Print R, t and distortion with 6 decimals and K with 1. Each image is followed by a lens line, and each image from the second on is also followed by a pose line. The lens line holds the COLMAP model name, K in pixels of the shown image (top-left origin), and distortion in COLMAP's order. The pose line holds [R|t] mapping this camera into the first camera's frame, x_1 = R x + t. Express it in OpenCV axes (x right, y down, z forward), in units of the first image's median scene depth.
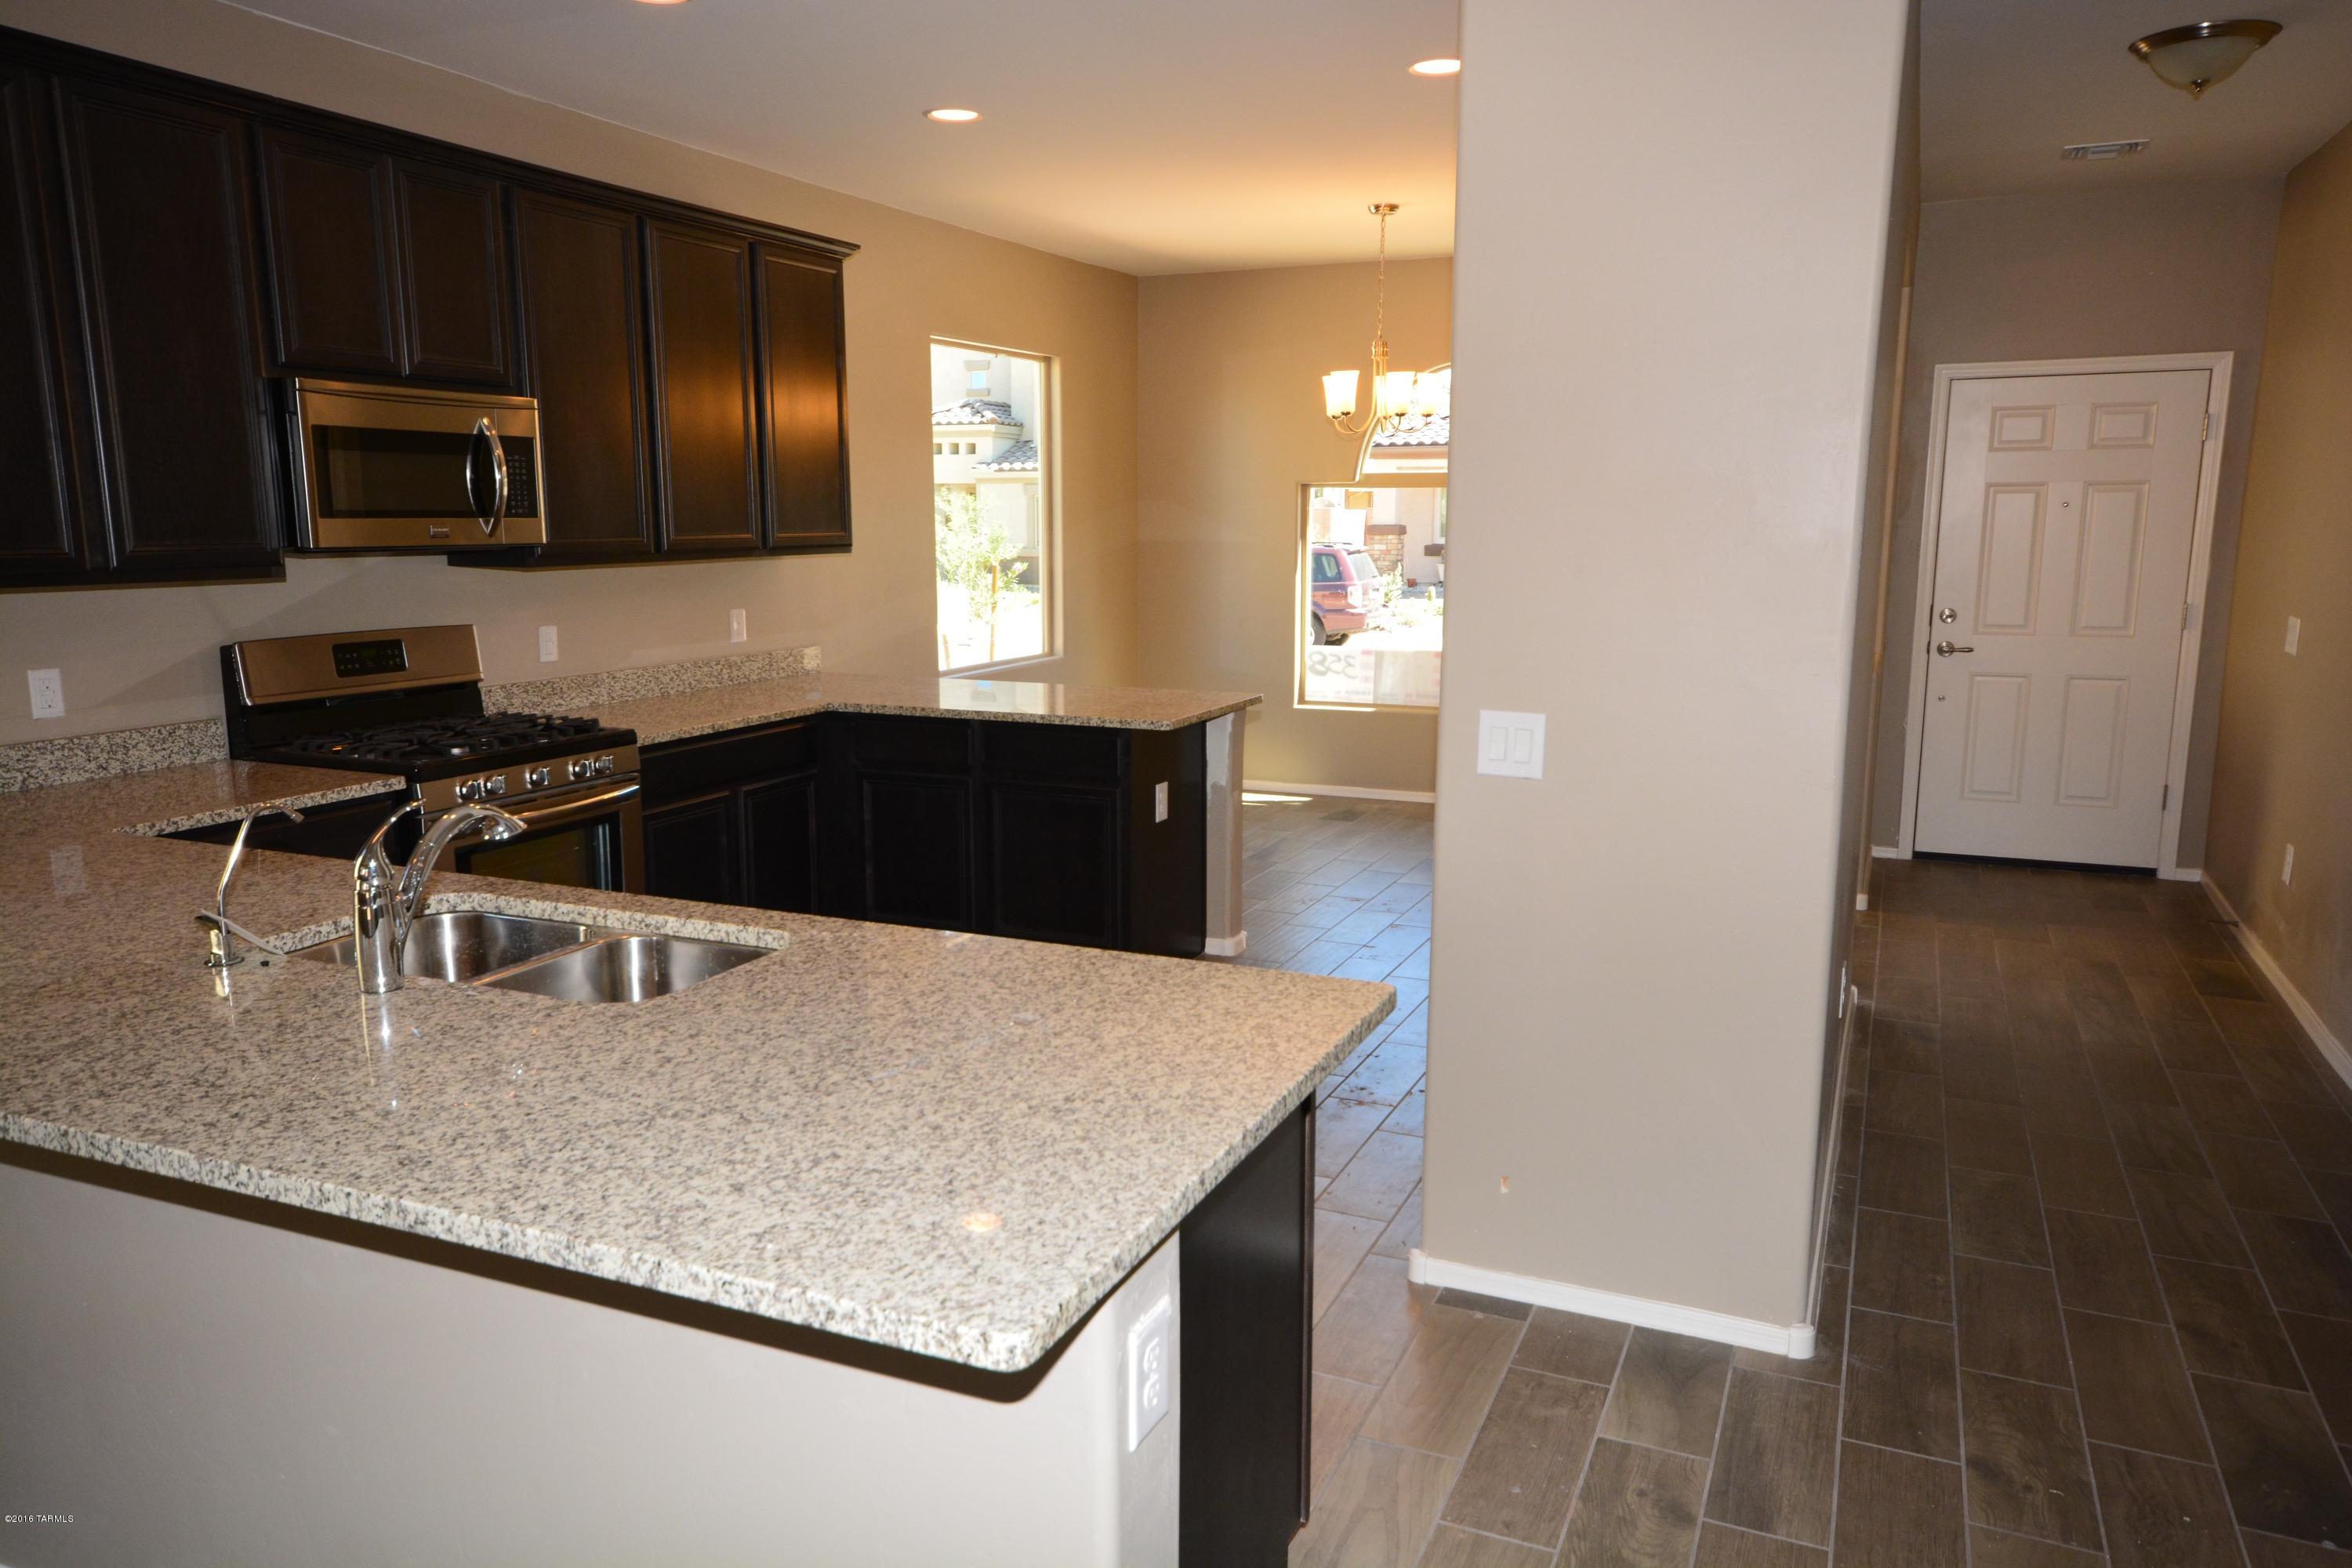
lens RADIAL K [[1658.8, 0, 1157.6], [0, 1658.8, 791.8], [0, 0, 1]] dist [0.011807, 0.021534]
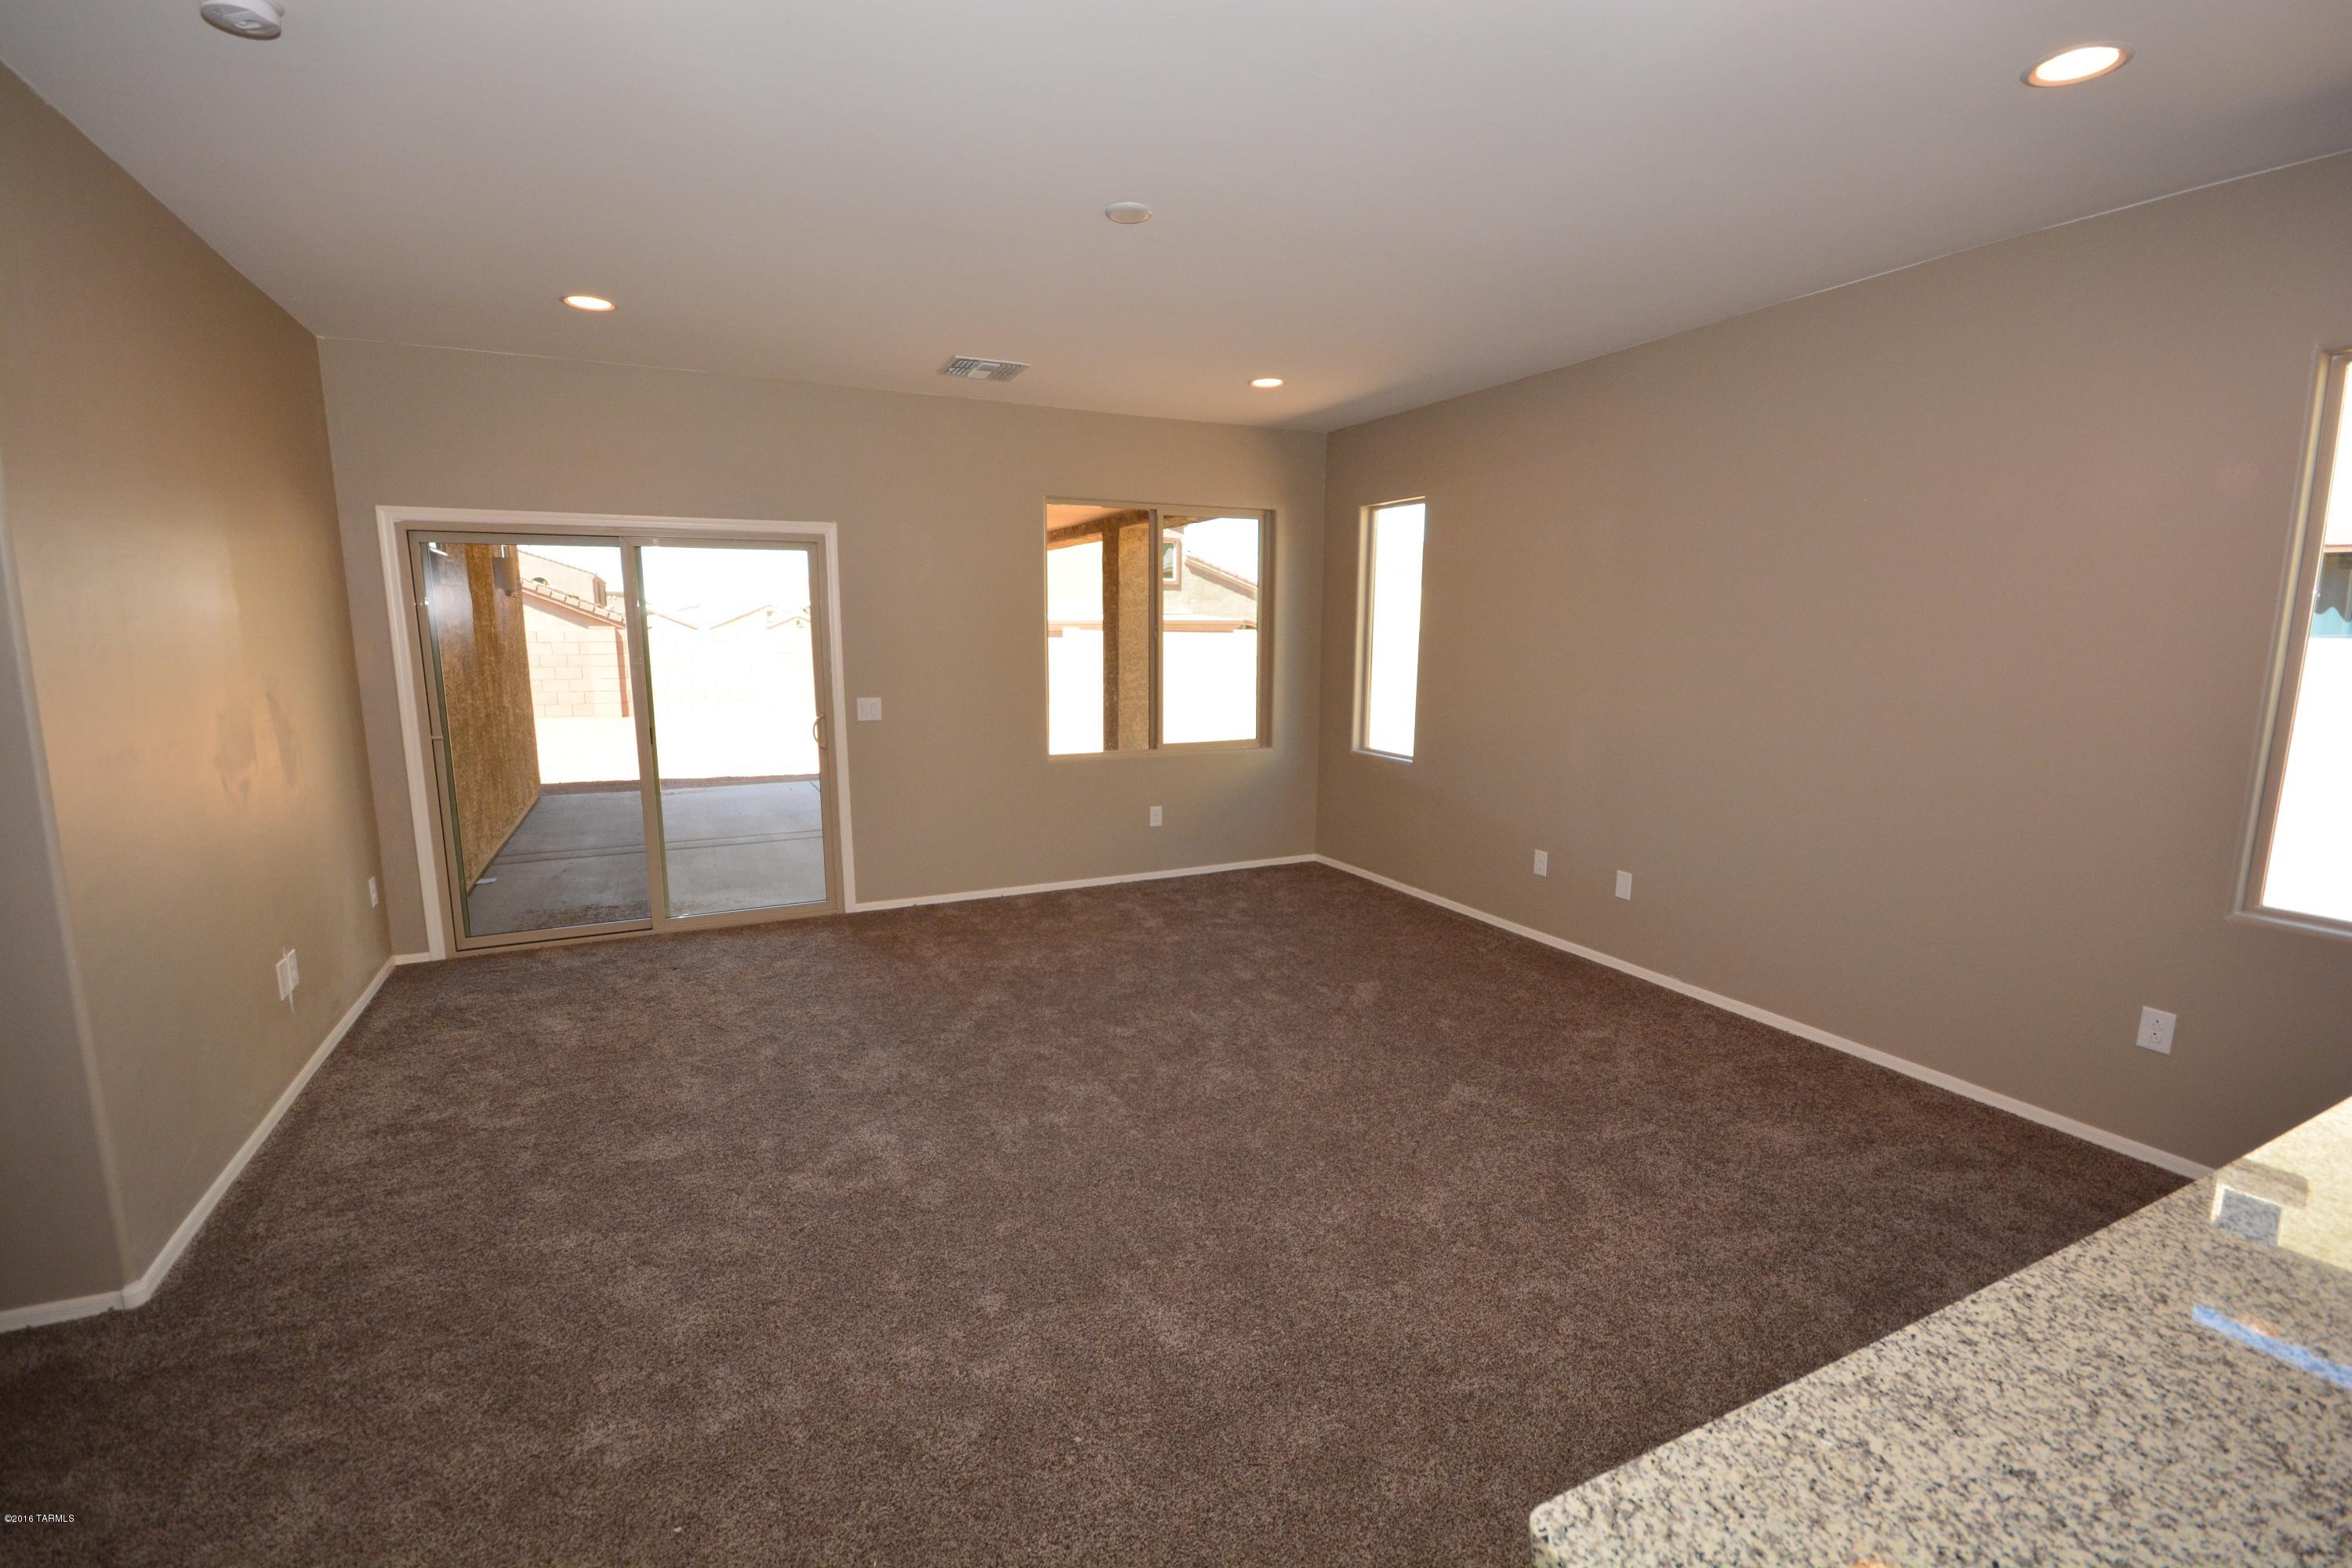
lens RADIAL K [[1039.2, 0, 1174.1], [0, 1039.2, 790.6], [0, 0, 1]] dist [0.003317, -0.008100]
pose [[-0.640779, 0.120107, -0.758272, 0.133623], [-0.131788, 0.955817, 0.262765, -0.061415], [0.756330, 0.268306, -0.596639, 0.319875]]
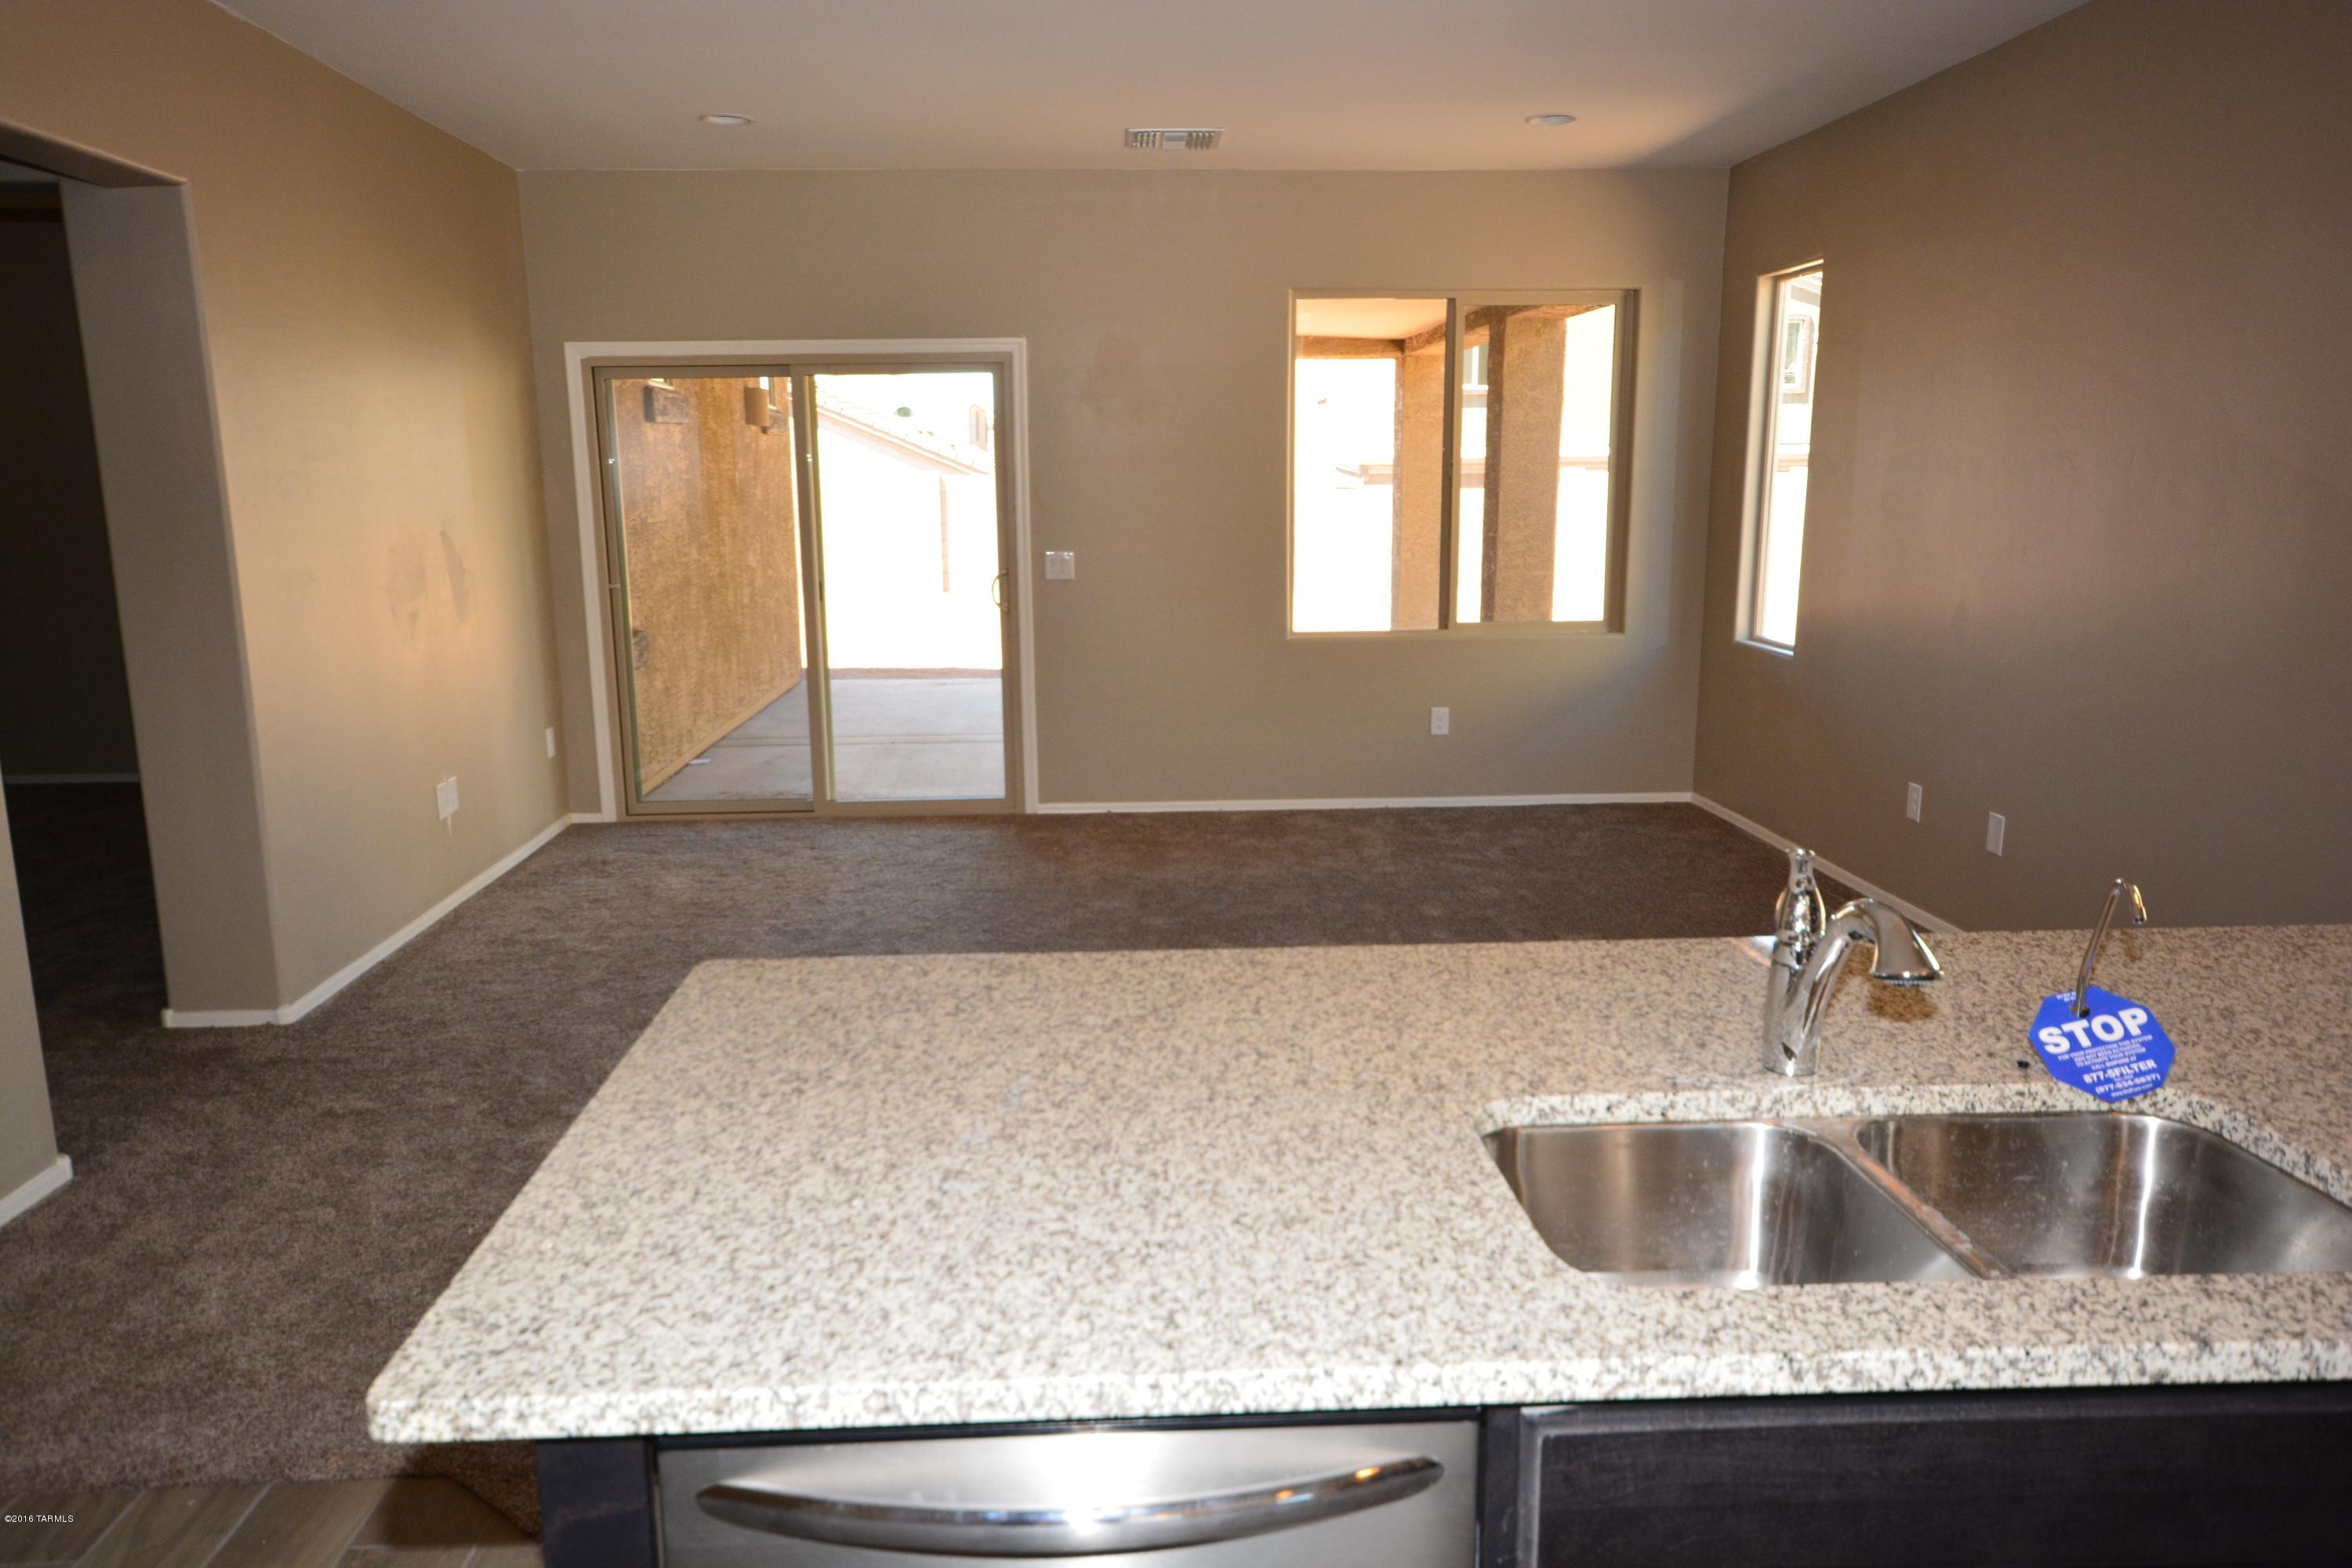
lens RADIAL K [[1658.8, 0, 1158.9], [0, 1658.8, 792.6], [0, 0, 1]] dist [0.011807, 0.021534]
pose [[-0.890557, 0.096545, -0.444508, 0.068893], [-0.066495, 0.939087, 0.337185, -0.126111], [0.449985, 0.329840, -0.829891, 0.745757]]
